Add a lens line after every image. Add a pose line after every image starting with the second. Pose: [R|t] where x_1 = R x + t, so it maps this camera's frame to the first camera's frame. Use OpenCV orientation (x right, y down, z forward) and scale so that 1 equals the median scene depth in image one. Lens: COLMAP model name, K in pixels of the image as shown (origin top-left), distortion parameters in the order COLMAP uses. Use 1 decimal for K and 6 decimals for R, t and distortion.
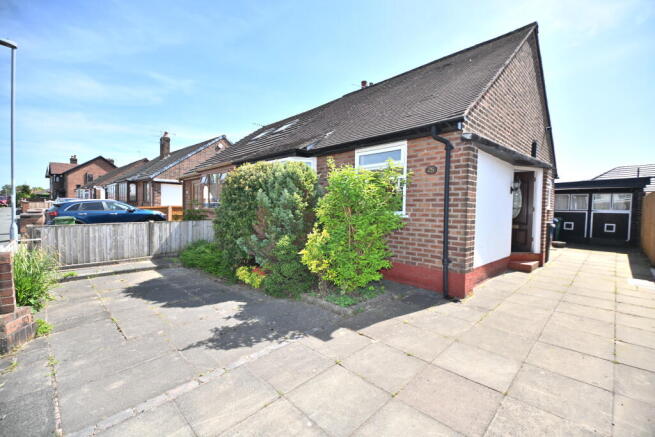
lens RADIAL K [[280.3, 0, 330.4], [0, 280.3, 216.3], [0, 0, 1]] dist [0.051991, -0.037681]
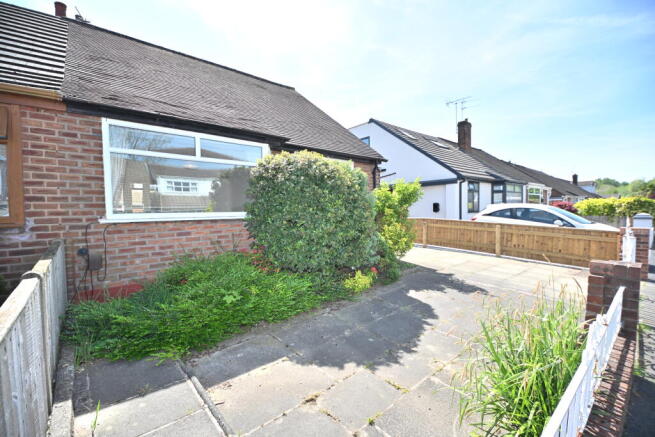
lens RADIAL K [[280.3, 0, 330.4], [0, 280.3, 216.3], [0, 0, 1]] dist [0.051991, -0.037681]
pose [[0.081047, -0.044363, 0.995723, -1.427911], [0.044624, 0.998169, 0.040839, -0.054321], [-0.995711, 0.041123, 0.082878, 1.190971]]
